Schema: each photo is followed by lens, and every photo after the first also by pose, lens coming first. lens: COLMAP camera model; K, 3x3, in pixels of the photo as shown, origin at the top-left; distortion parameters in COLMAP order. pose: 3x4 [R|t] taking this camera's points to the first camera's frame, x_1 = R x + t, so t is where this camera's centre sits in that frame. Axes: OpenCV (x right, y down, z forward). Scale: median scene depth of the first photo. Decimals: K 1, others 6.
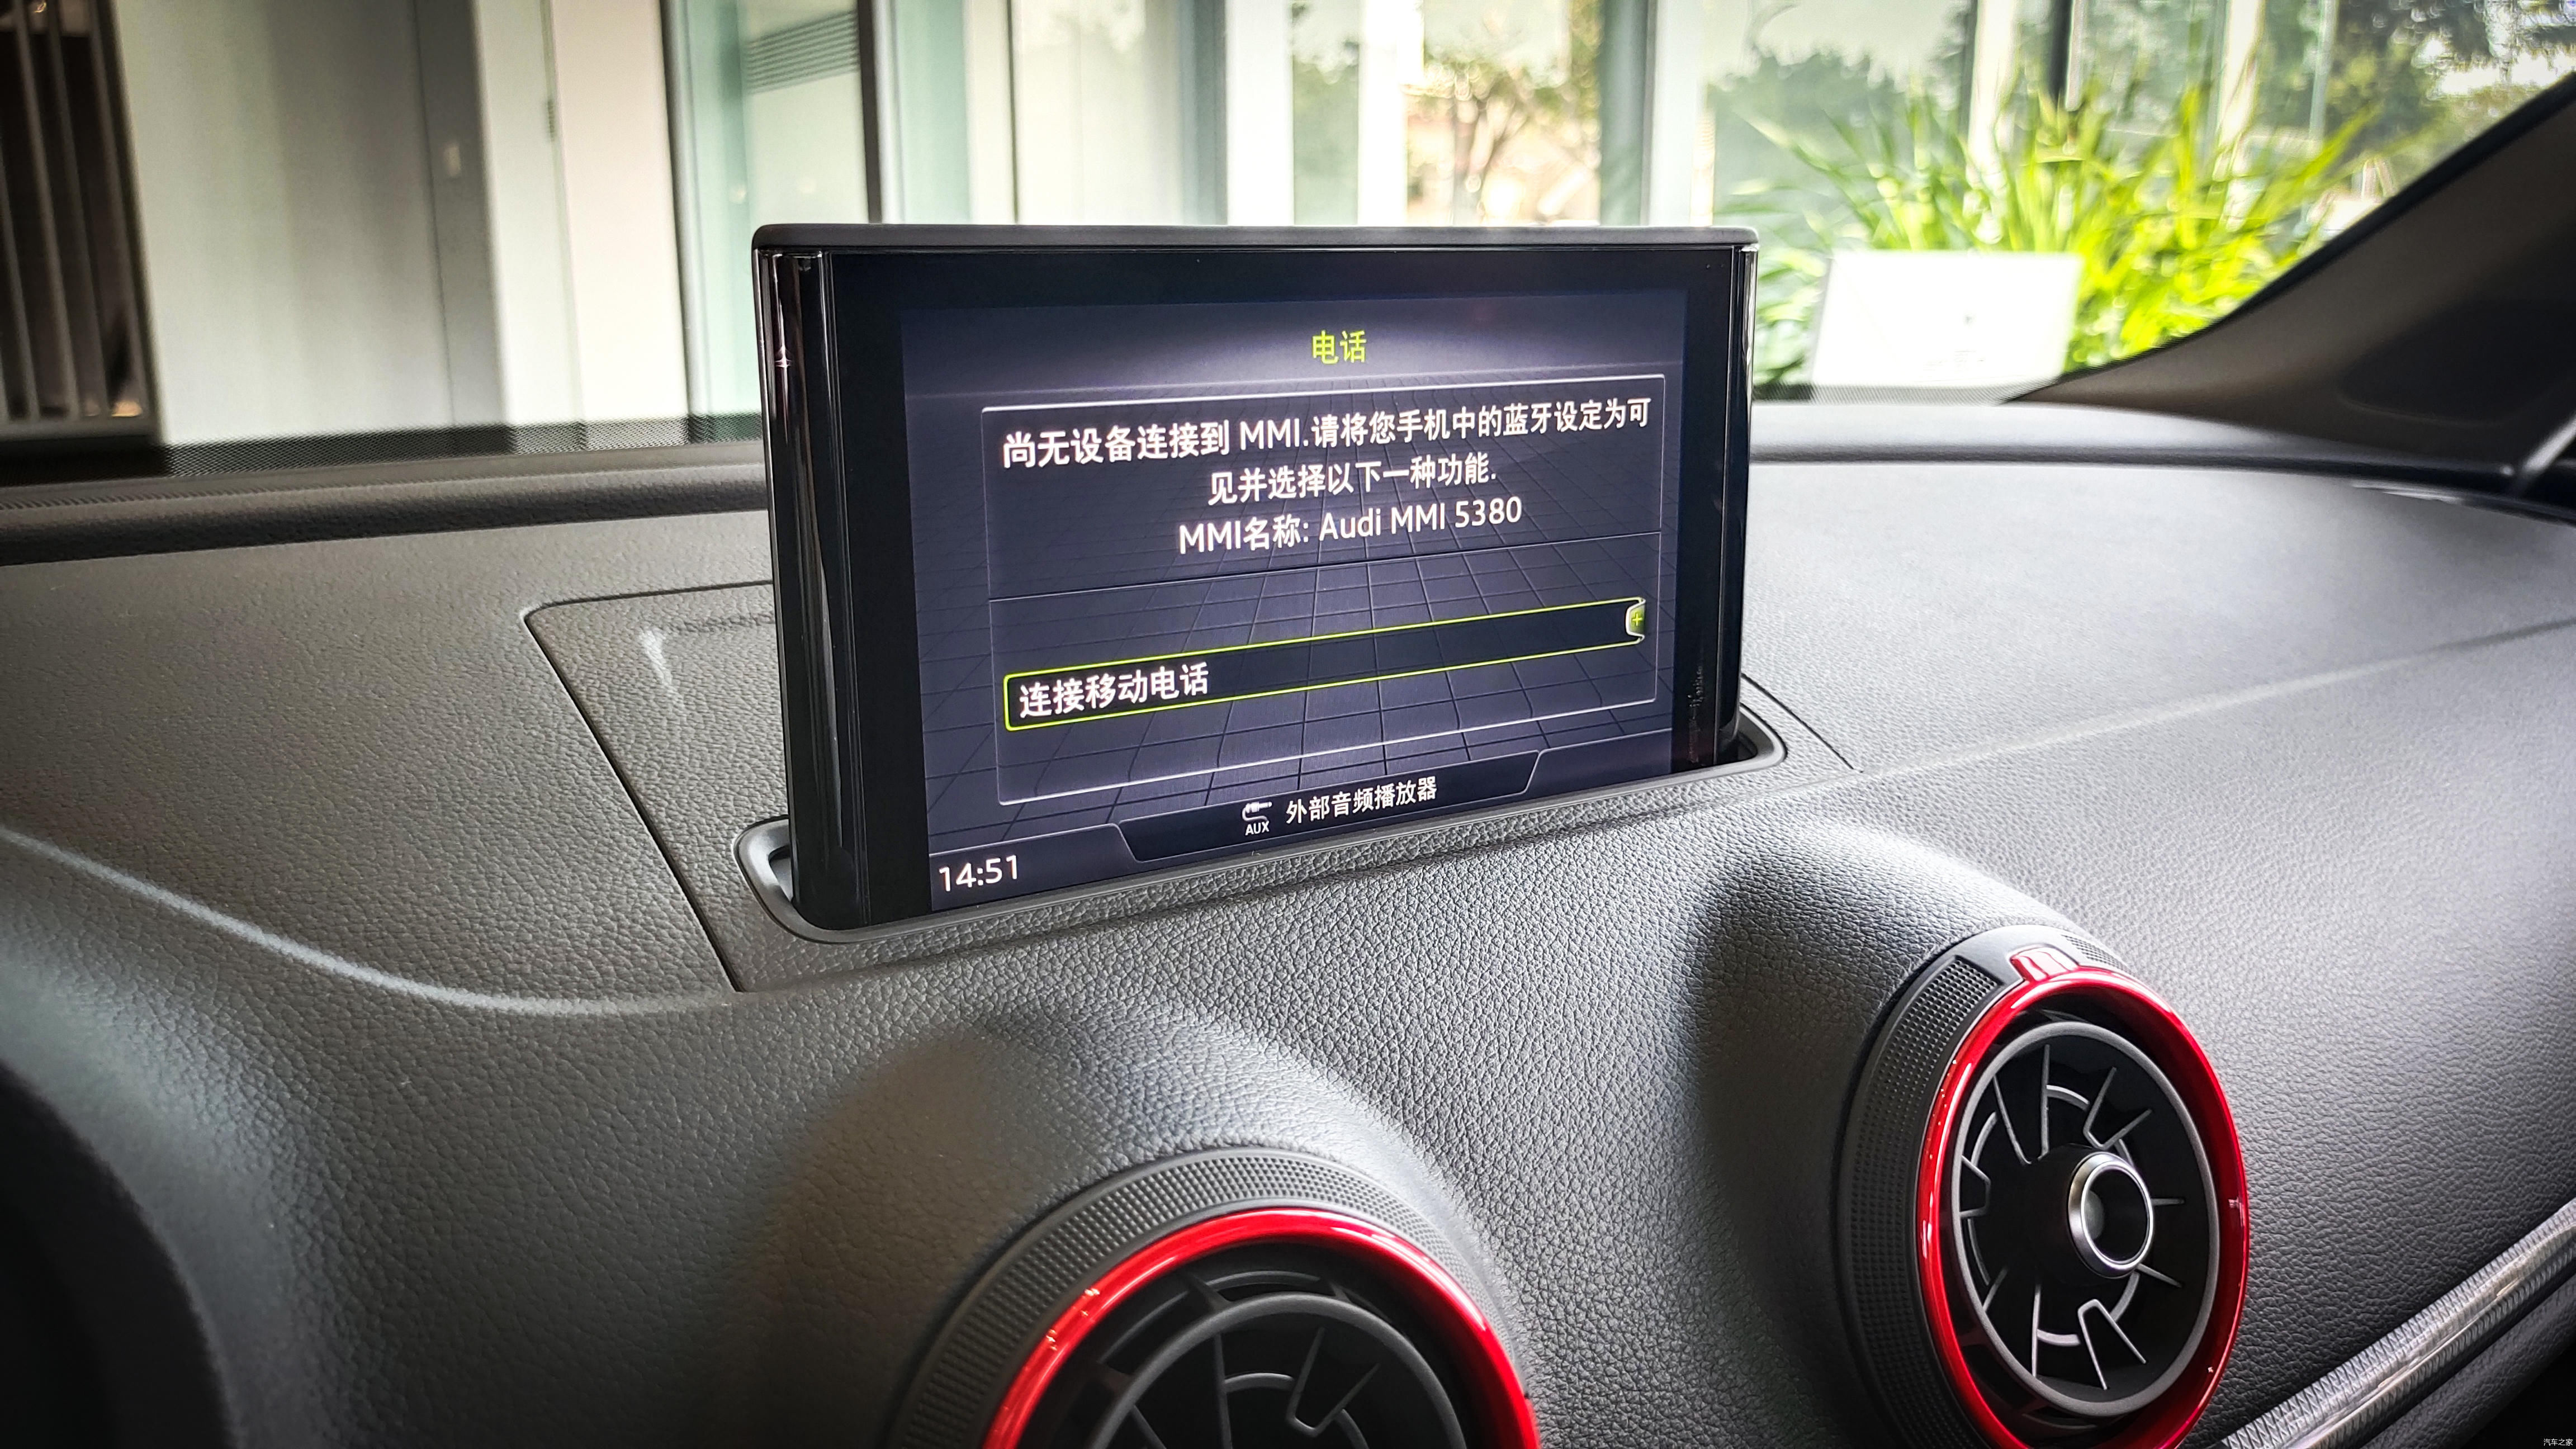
lens RADIAL K [[2038.3, 0, 1291.1], [0, 2038.3, 706.8], [0, 0, 1]] dist [-0.002000, -0.000594]
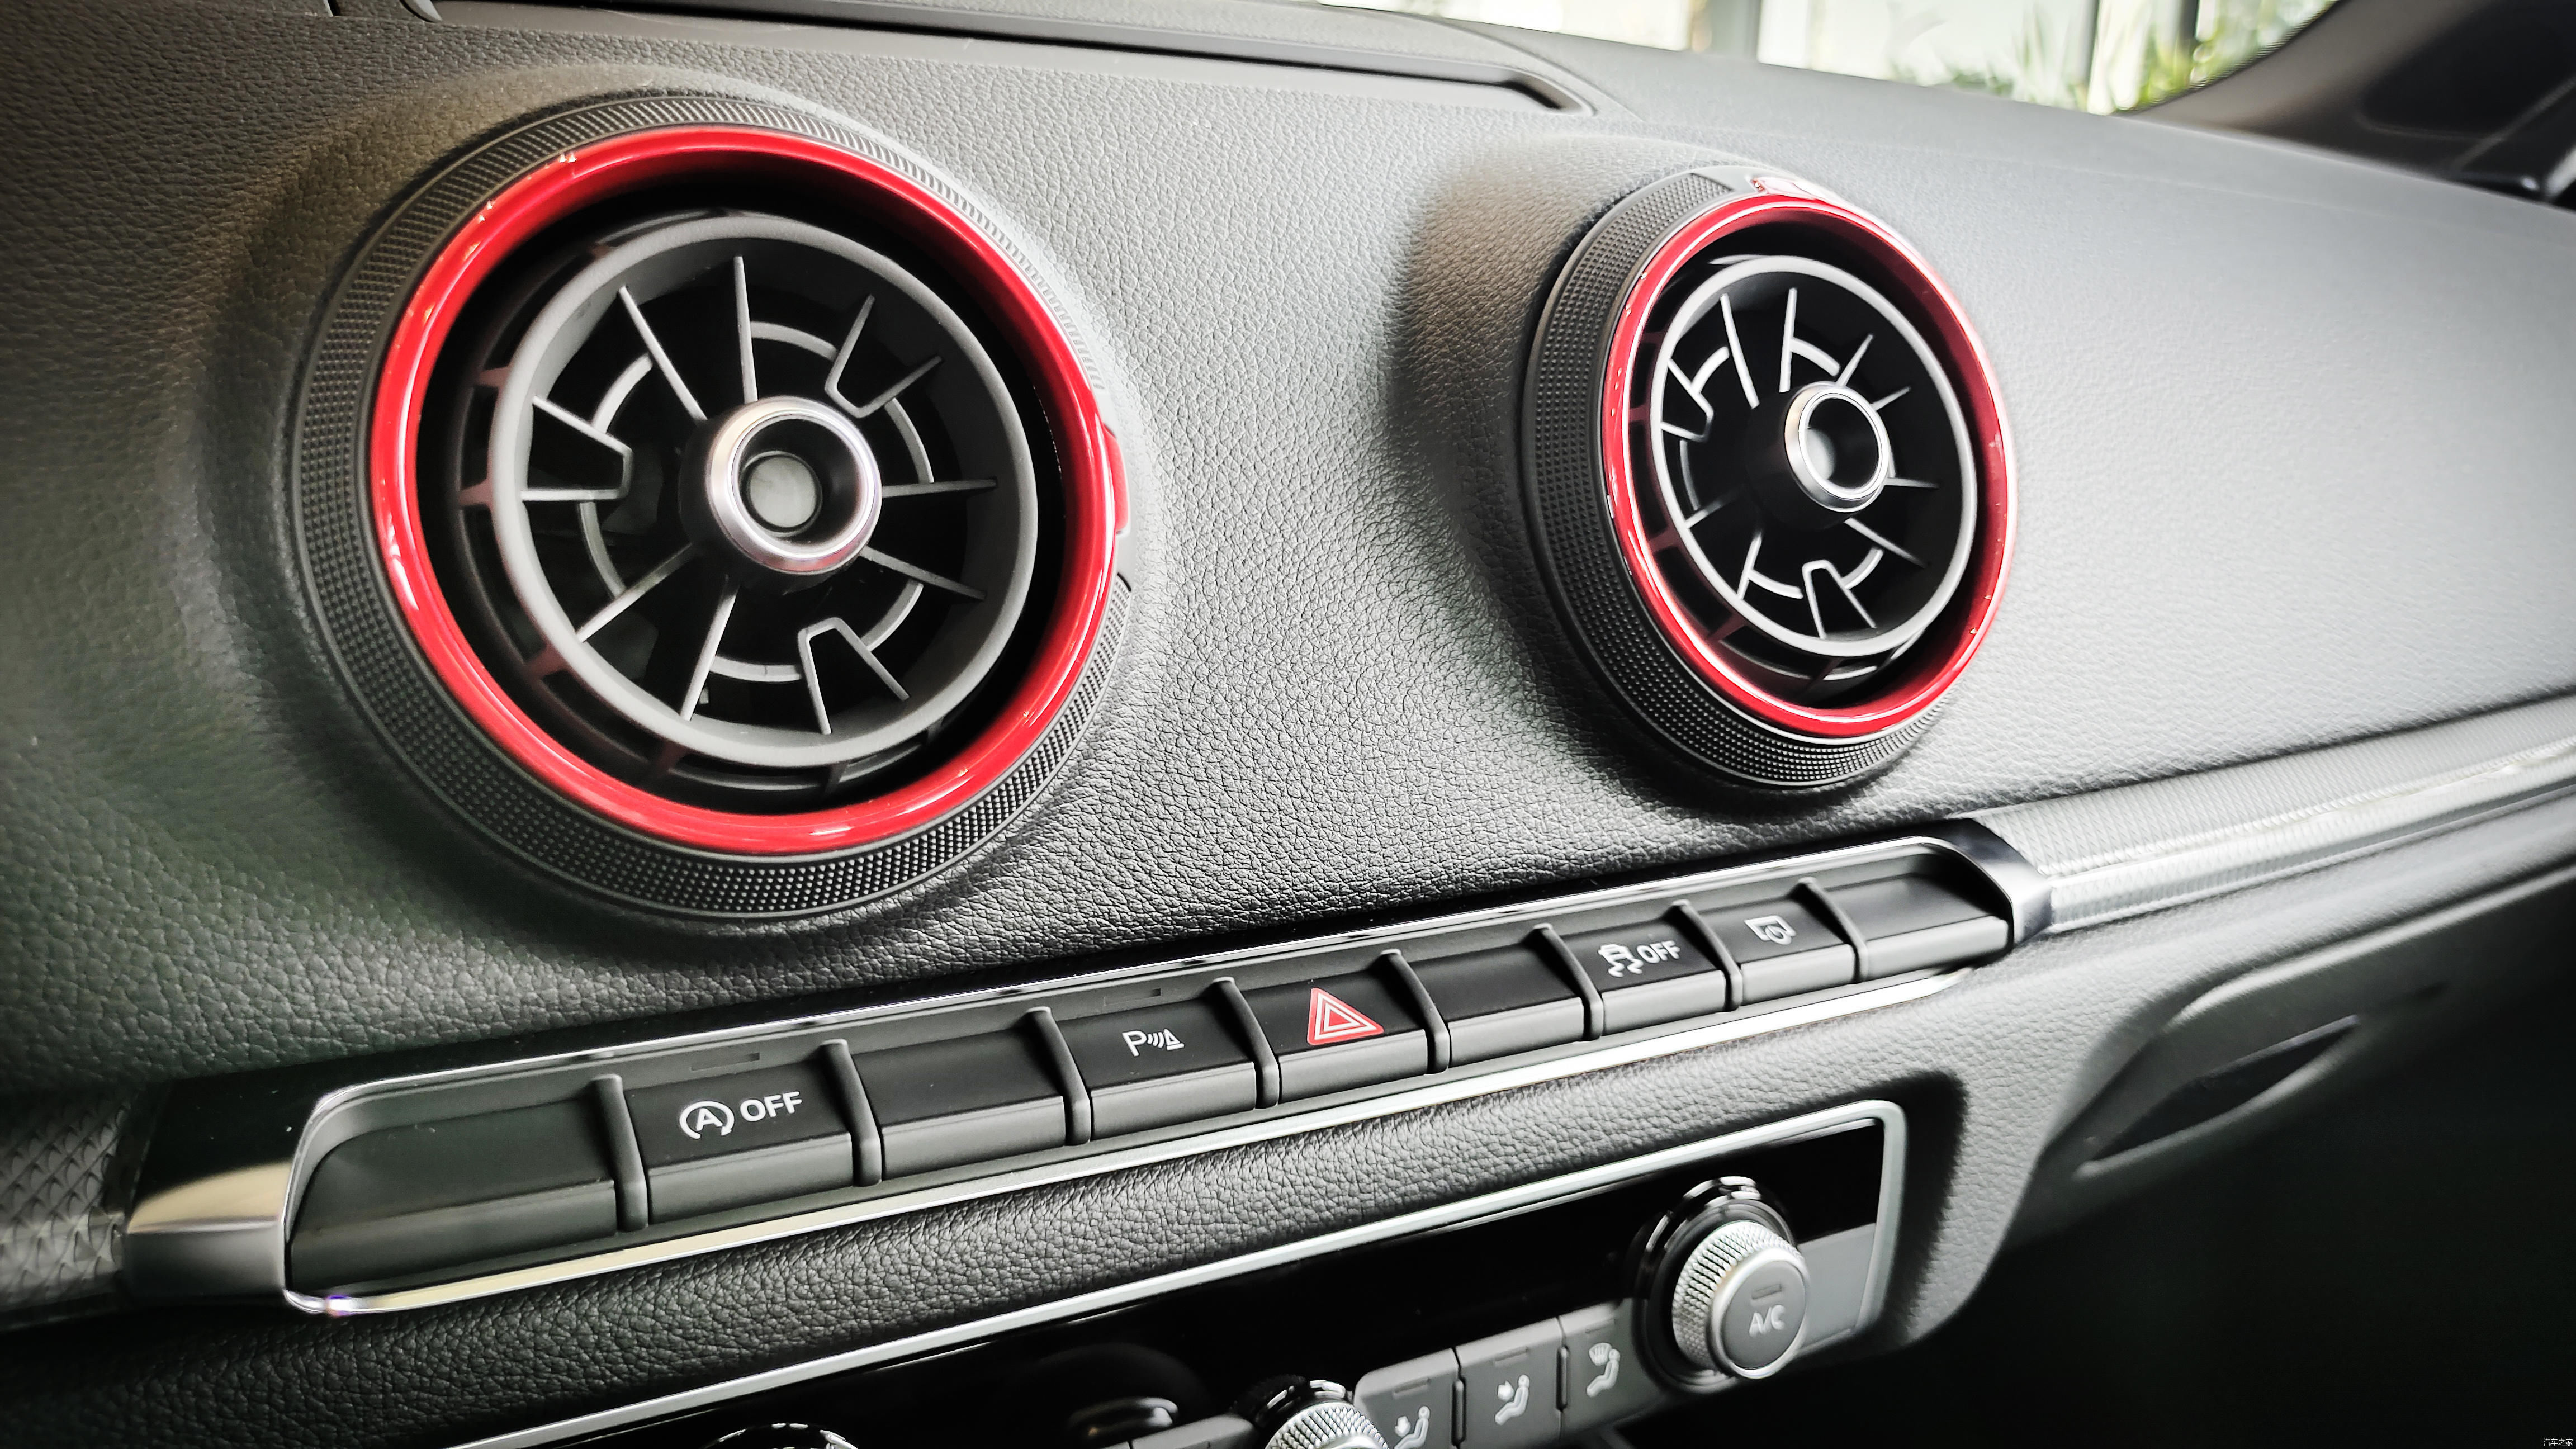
lens RADIAL K [[2038.3, 0, 1303.3], [0, 2038.3, 707.2], [0, 0, 1]] dist [-0.002000, -0.000594]
pose [[0.997765, 0.051853, -0.042153, 0.195707], [-0.052207, 0.998609, -0.007344, 0.366848], [0.041714, 0.009528, 0.999084, 0.066046]]
